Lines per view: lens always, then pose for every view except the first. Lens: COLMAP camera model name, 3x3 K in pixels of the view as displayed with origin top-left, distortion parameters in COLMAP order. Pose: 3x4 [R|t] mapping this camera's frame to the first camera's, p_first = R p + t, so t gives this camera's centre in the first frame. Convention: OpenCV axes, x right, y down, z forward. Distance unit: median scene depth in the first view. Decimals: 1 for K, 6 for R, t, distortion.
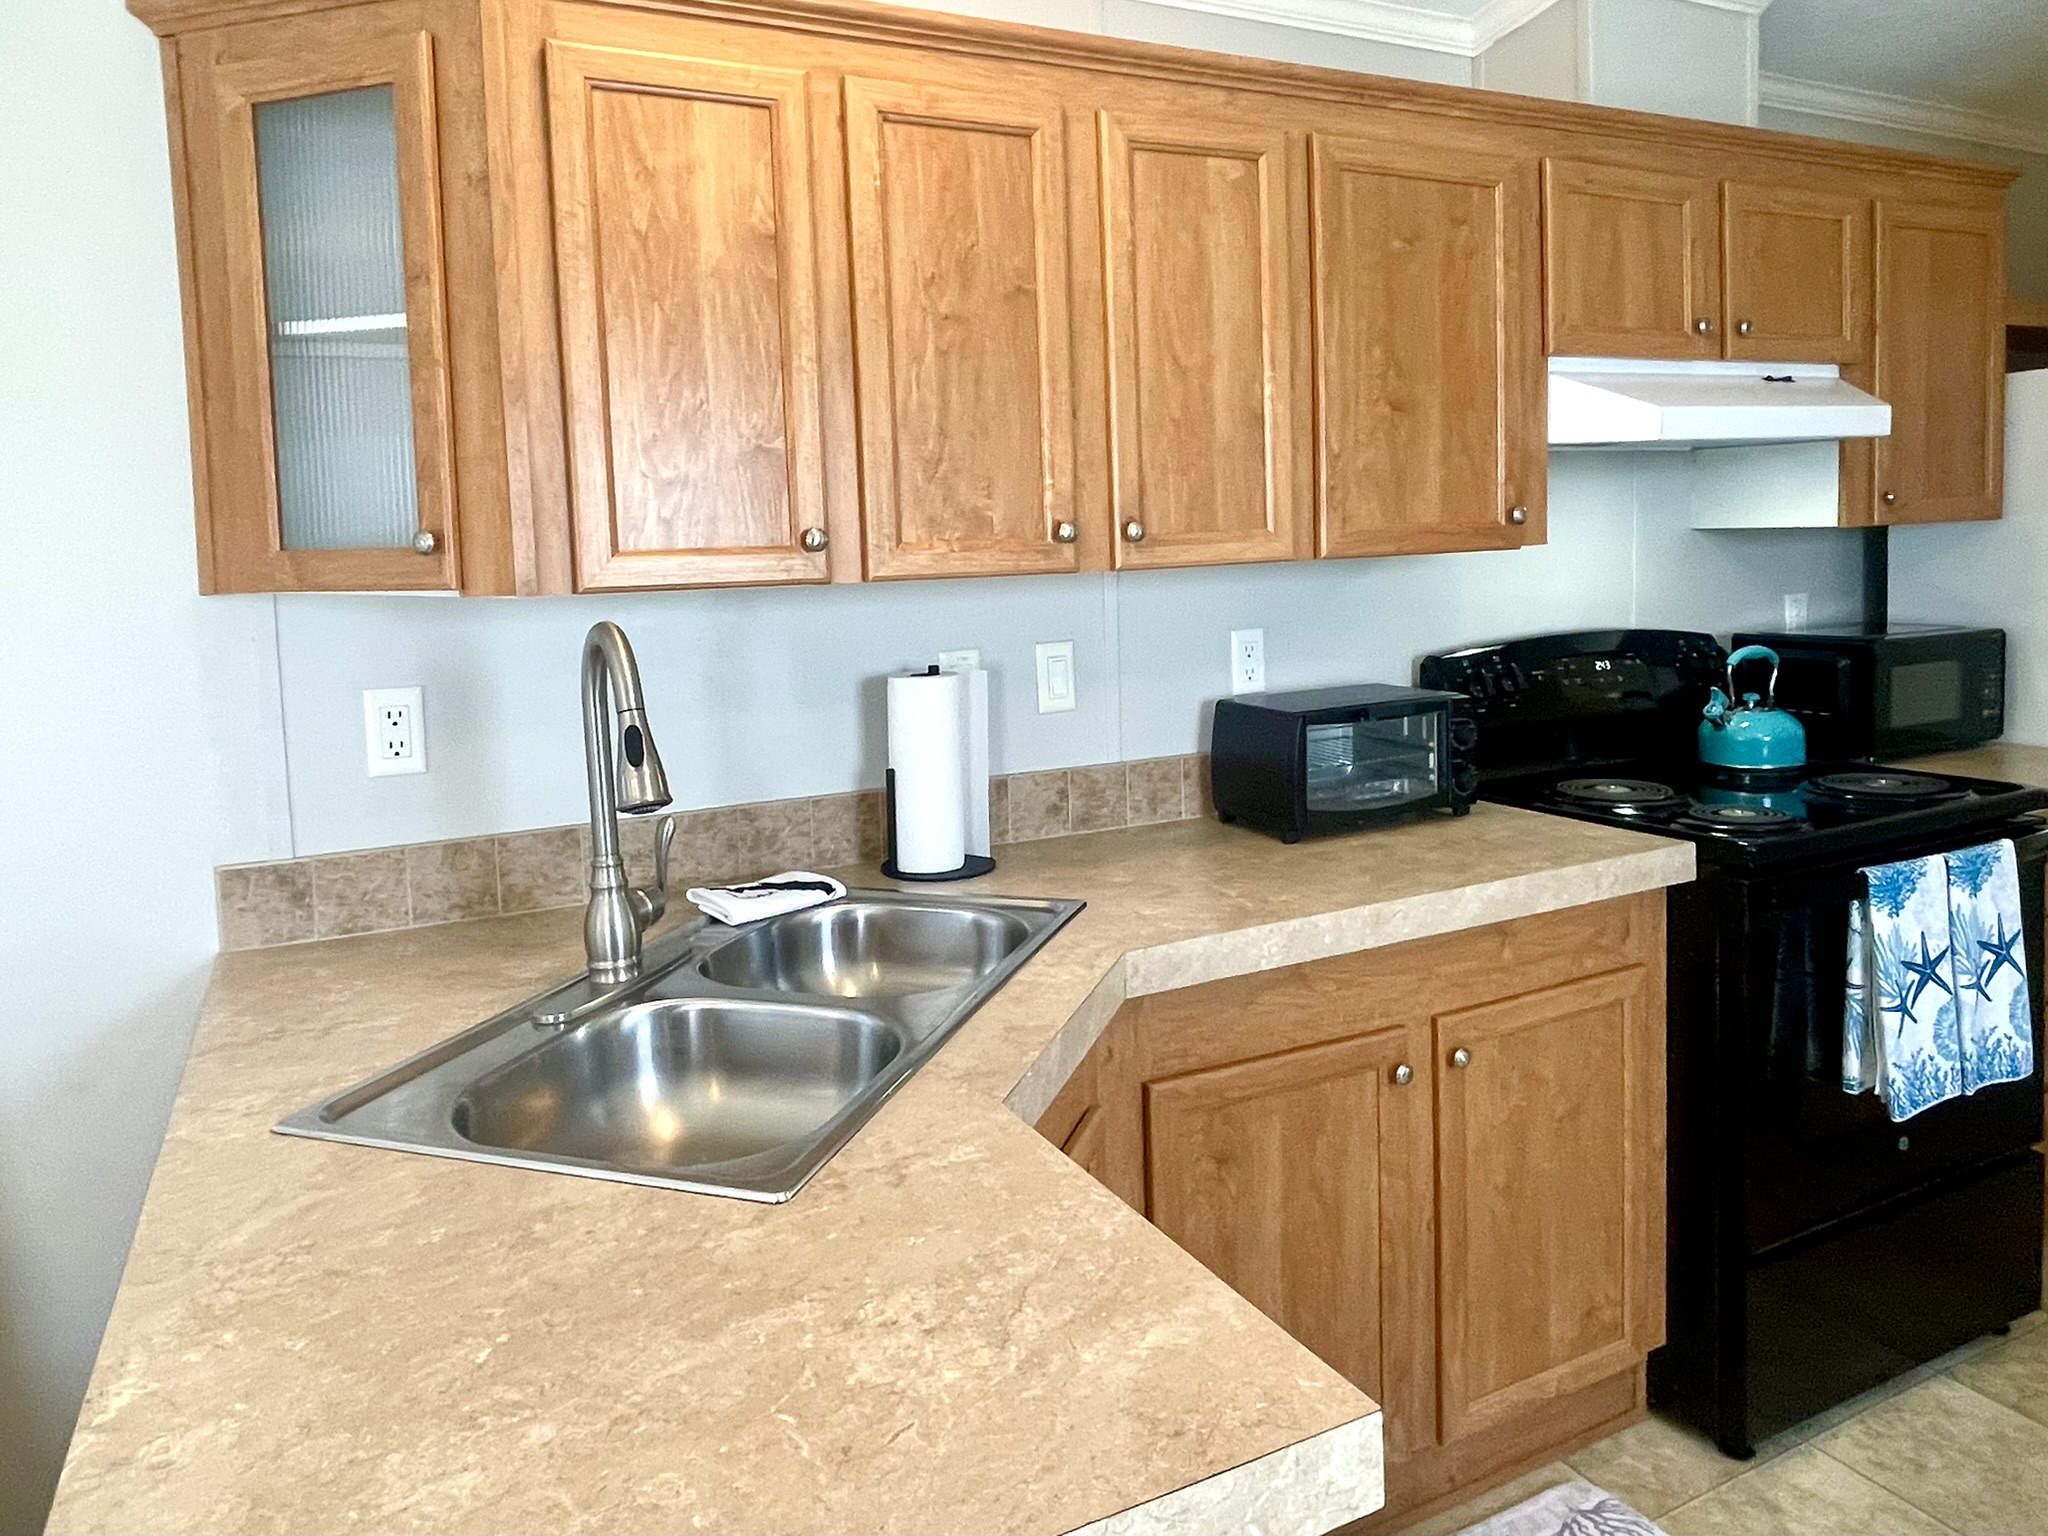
lens RADIAL K [[1384.2, 0, 994.1], [0, 1384.2, 643.0], [0, 0, 1]] dist [-0.000577, -0.012733]
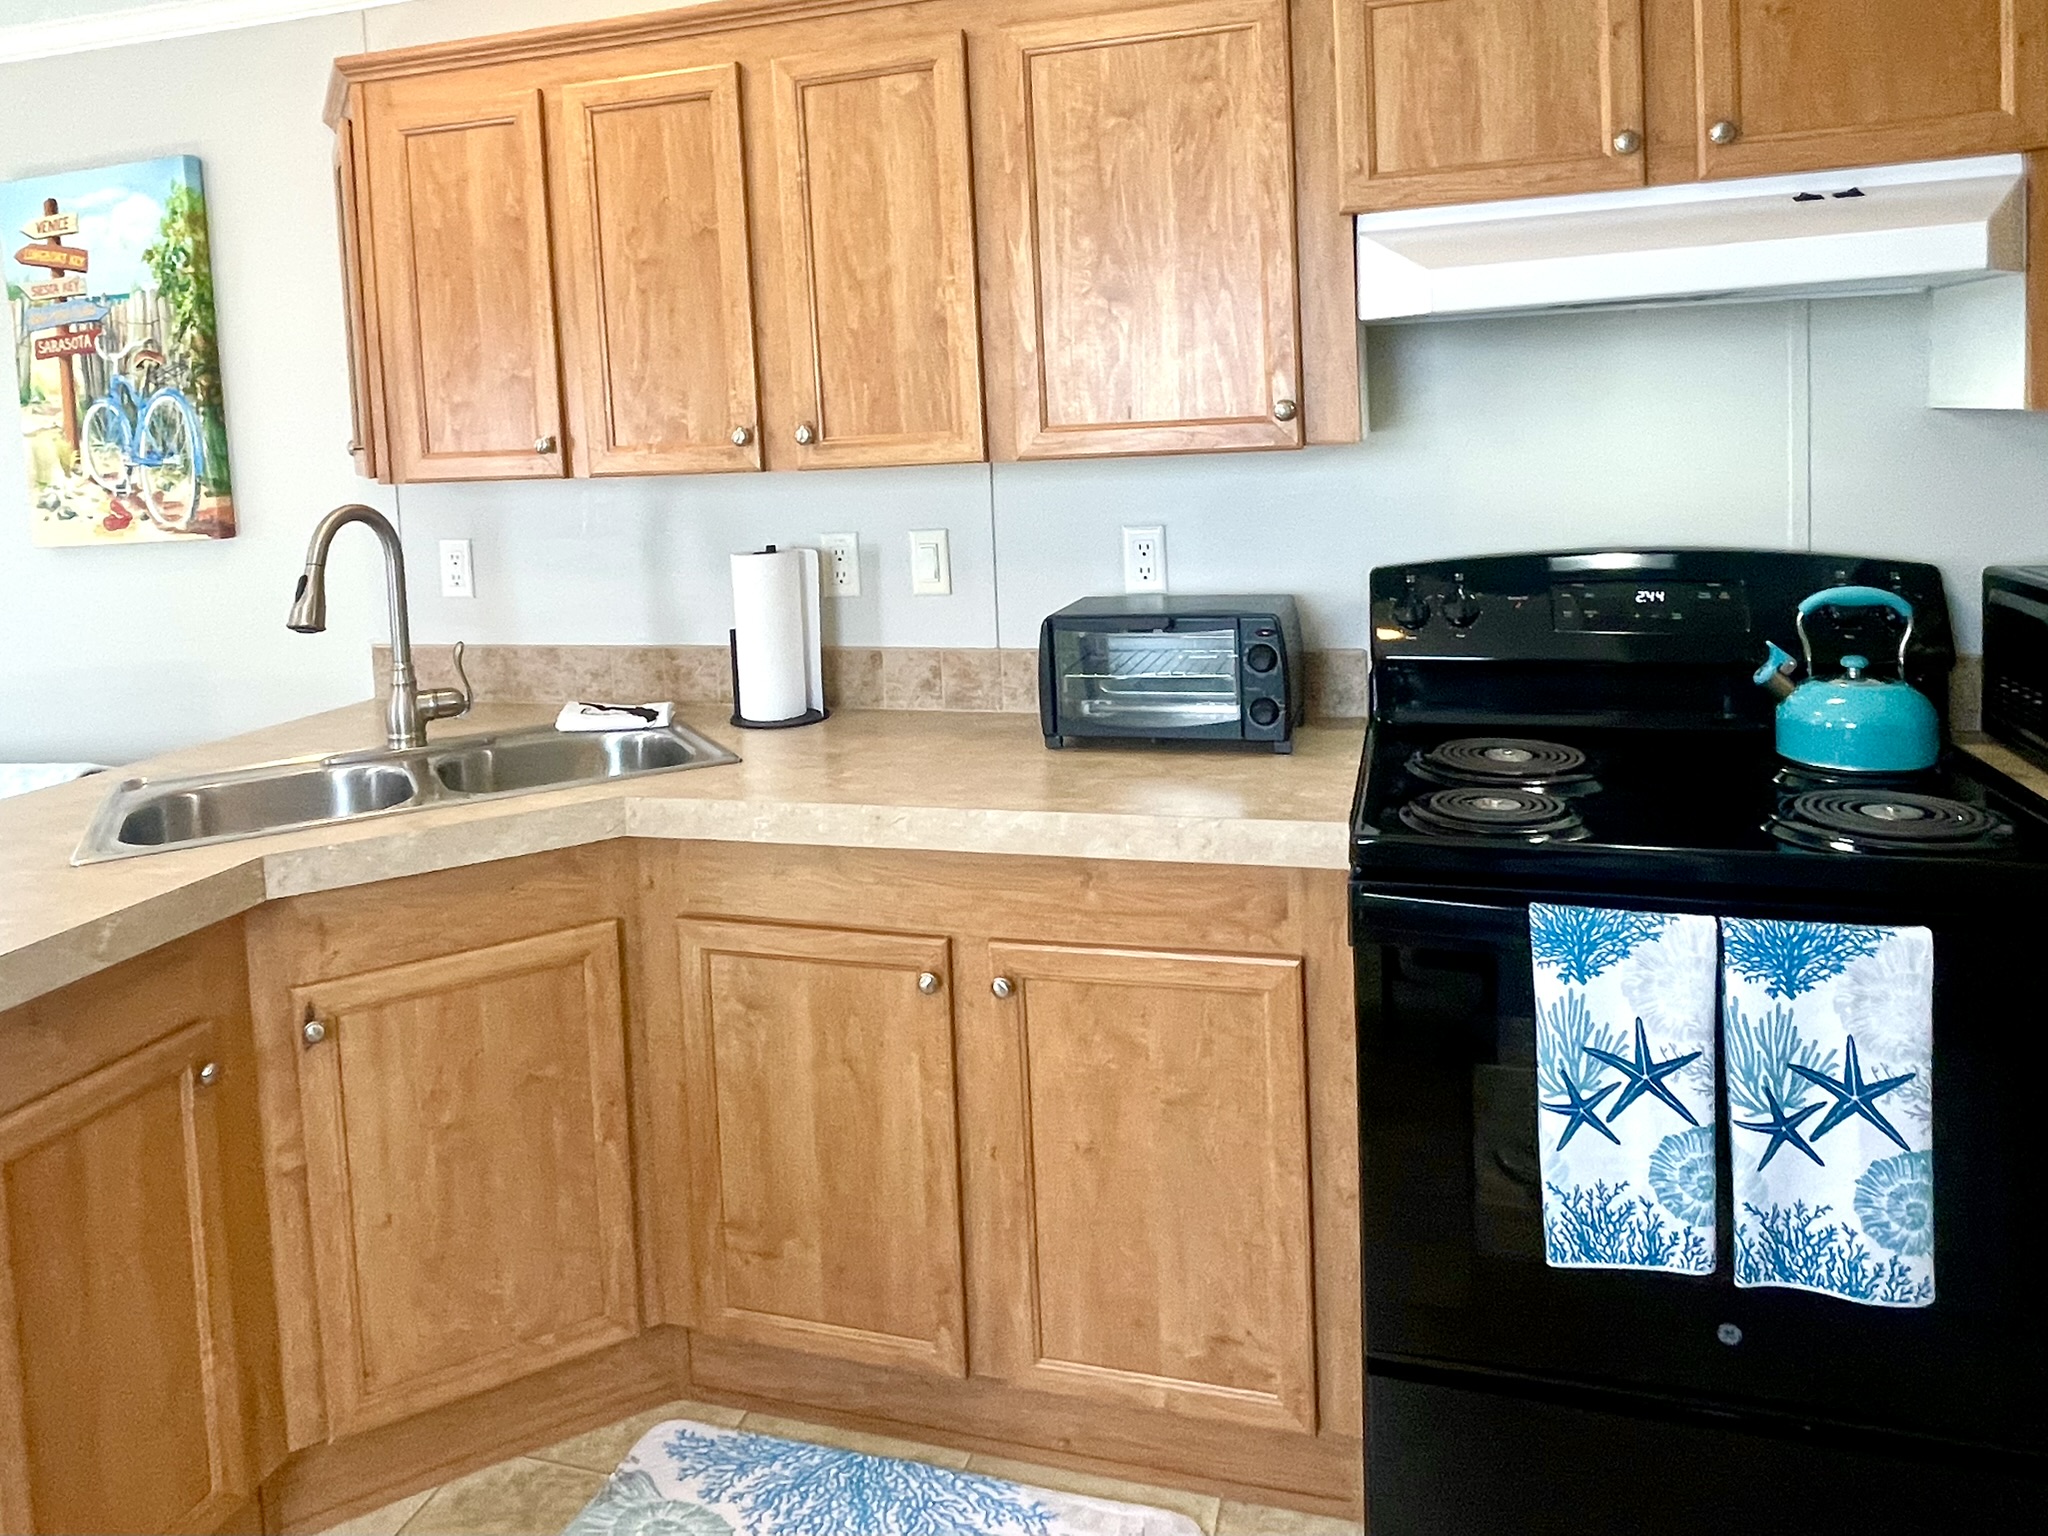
lens RADIAL K [[1380.2, 0, 993.8], [0, 1380.2, 521.7], [0, 0, 1]] dist [0.005125, -0.019771]
pose [[0.727296, 0.047972, -0.684645, 0.895314], [-0.031380, 0.998835, 0.036652, -0.052700], [0.685606, -0.005173, 0.727954, 0.279157]]
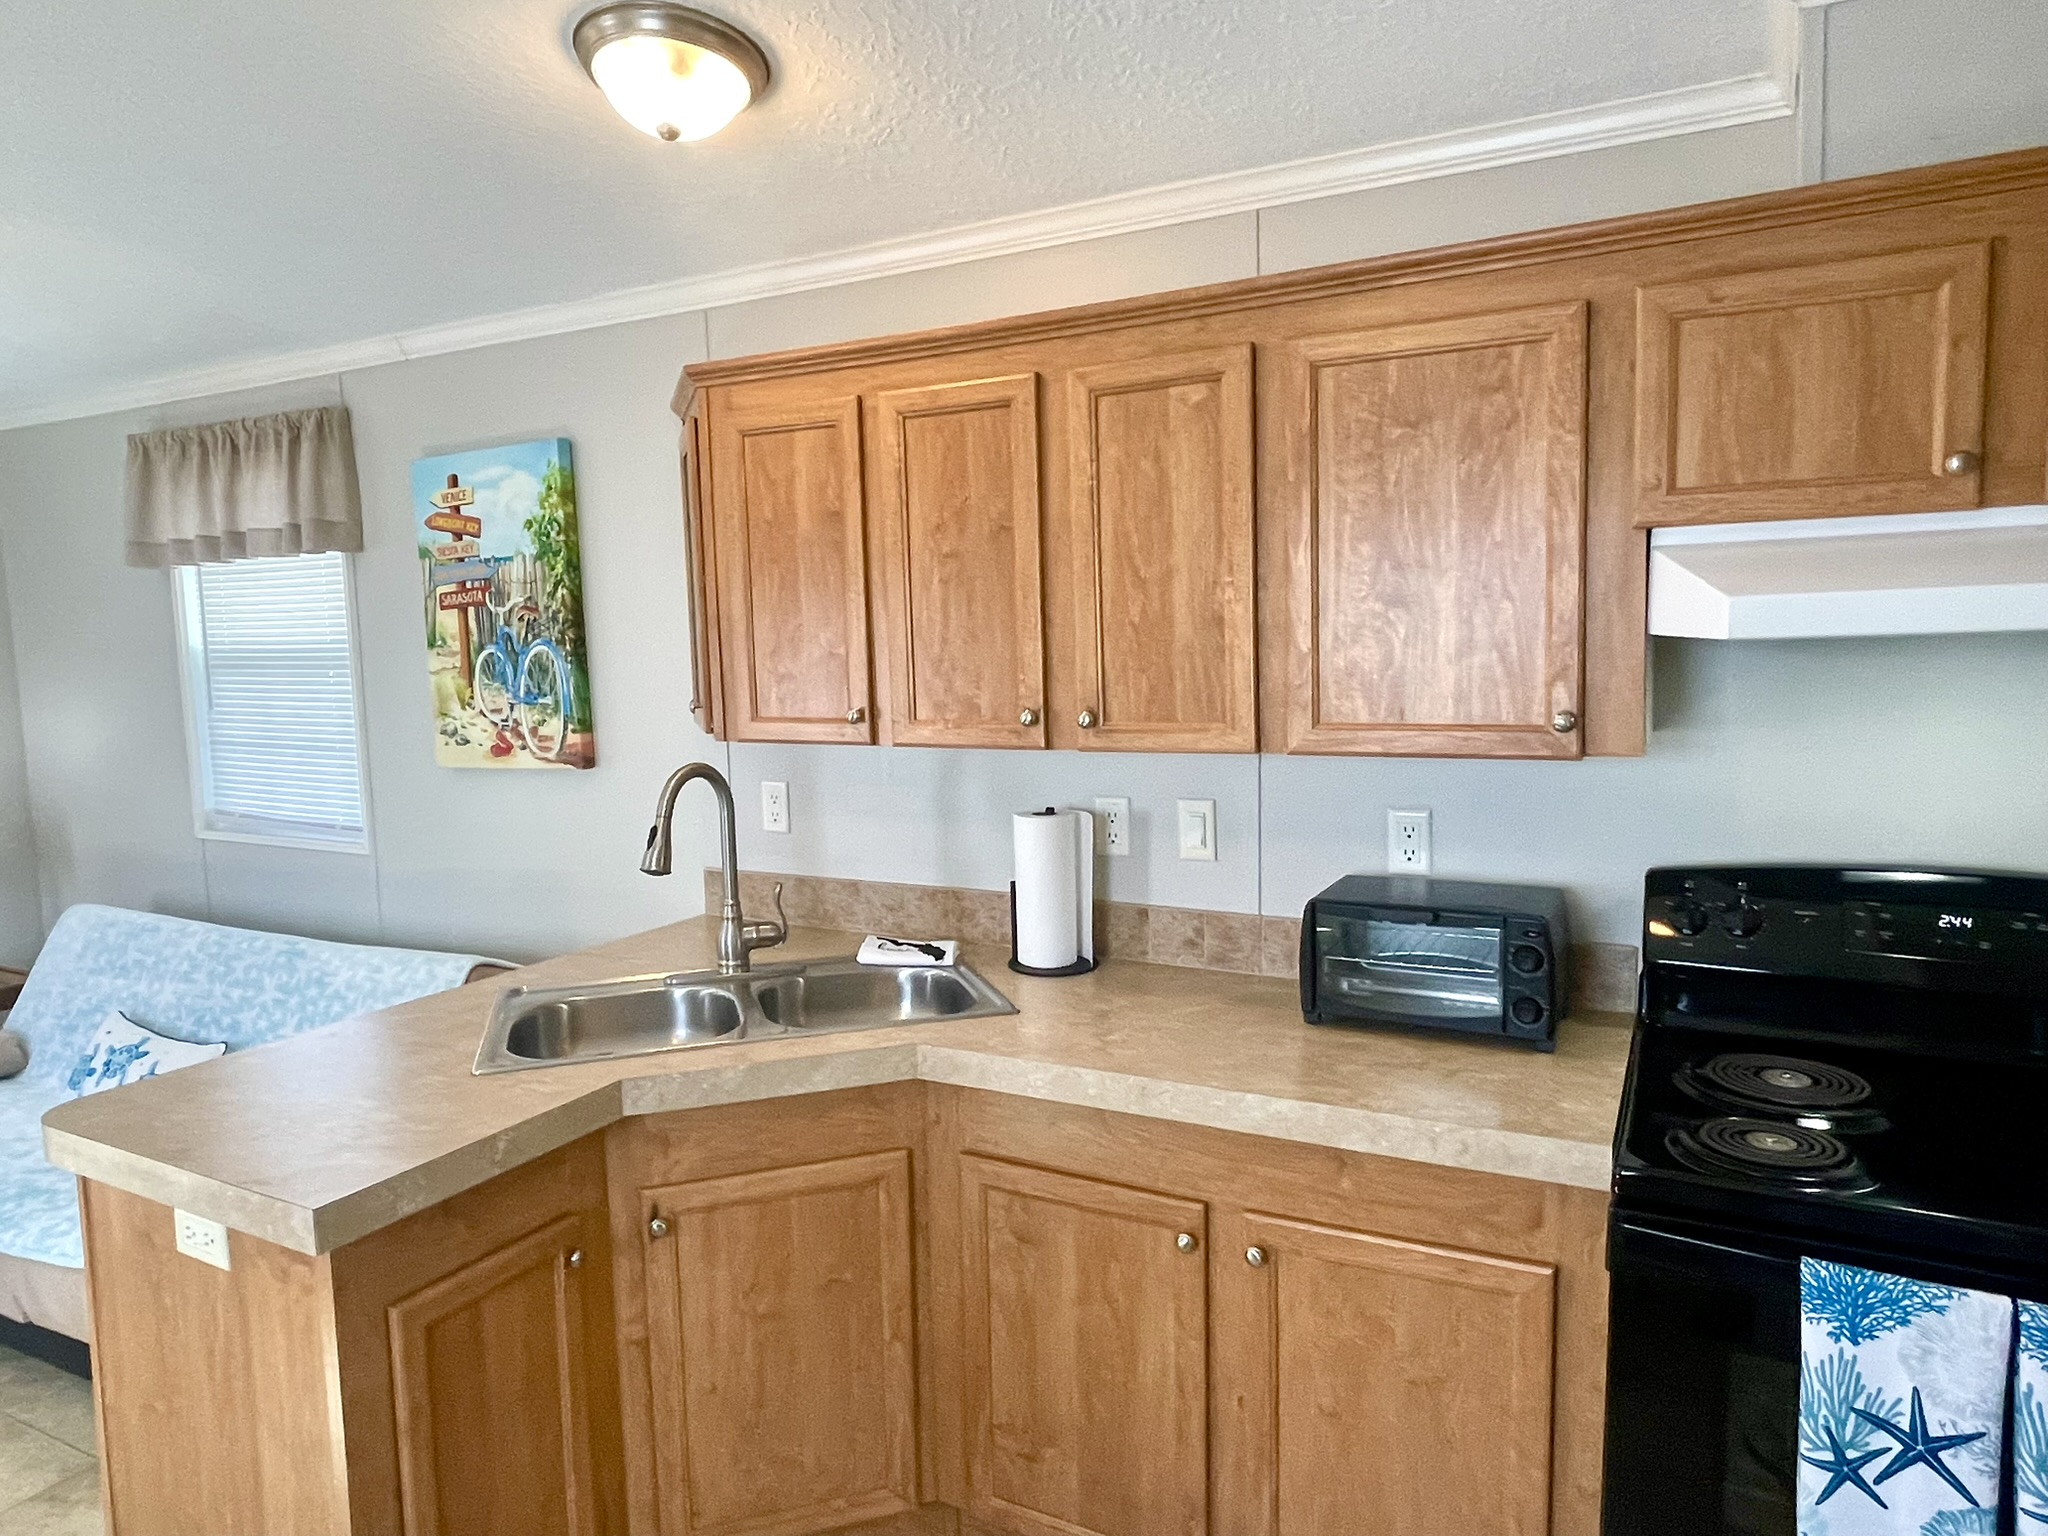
lens RADIAL K [[1295.9, 0, 988.6], [0, 1295.9, 766.9], [0, 0, 1]] dist [0.008598, -0.015521]
pose [[0.577377, 0.105654, -0.809613, 0.889826], [-0.053537, 0.994357, 0.091584, -0.128170], [0.814720, -0.009534, 0.579776, 0.261083]]
